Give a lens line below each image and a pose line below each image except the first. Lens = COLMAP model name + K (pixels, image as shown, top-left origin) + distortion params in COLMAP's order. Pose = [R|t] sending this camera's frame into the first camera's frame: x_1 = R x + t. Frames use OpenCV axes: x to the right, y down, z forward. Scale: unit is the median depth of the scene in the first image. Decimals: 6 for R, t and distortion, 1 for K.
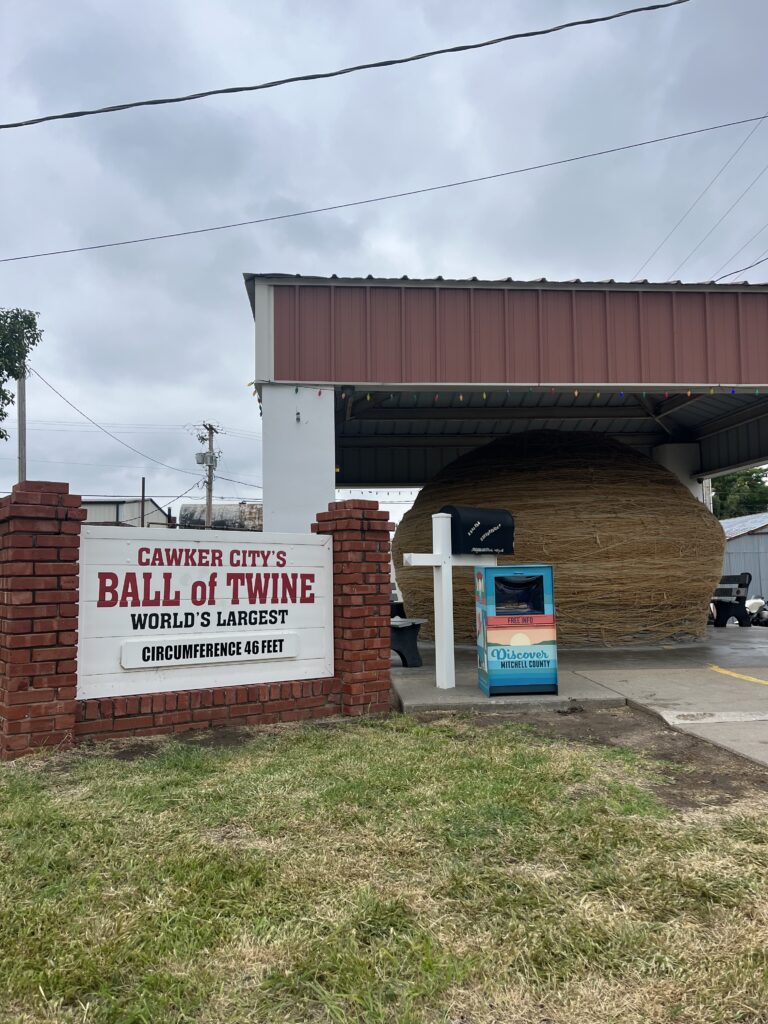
lens RADIAL K [[743.7, 0, 384.0], [0, 743.7, 512.0], [0, 0, 1]] dist [0.008925, 0.002810]
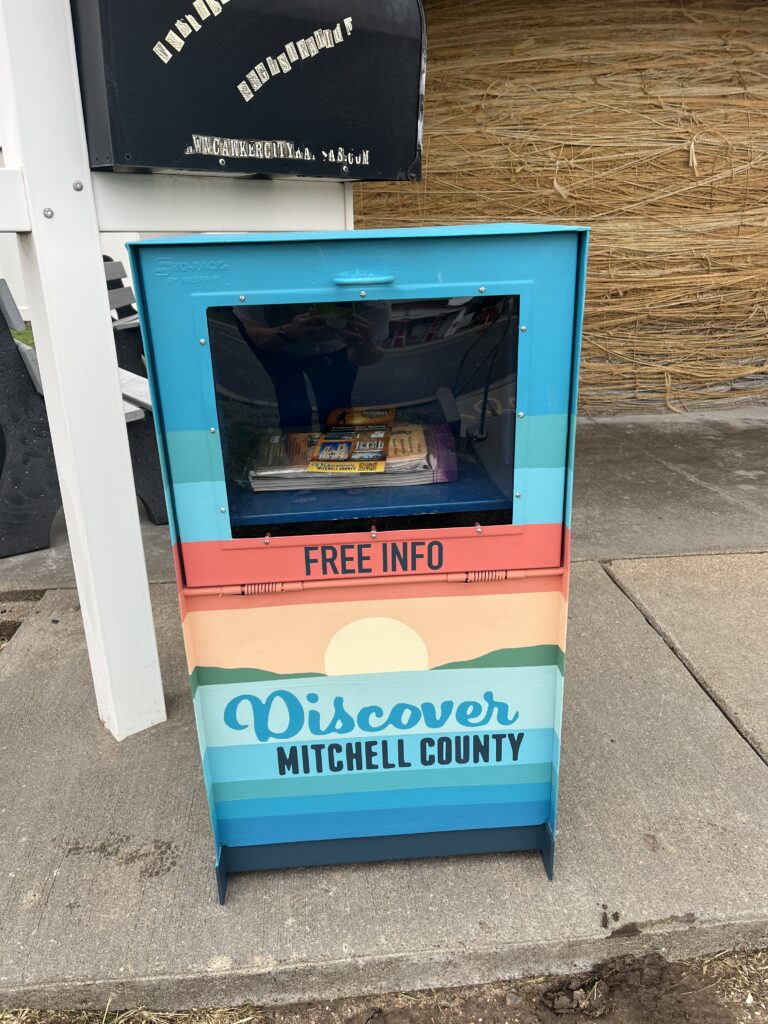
lens RADIAL K [[743.7, 0, 384.0], [0, 743.7, 512.0], [0, 0, 1]] dist [0.008925, 0.002810]
pose [[0.999947, -0.007583, -0.007002, 0.209120], [0.009824, 0.907232, 0.420517, 0.068607], [0.003164, -0.420563, 0.907258, 0.944147]]
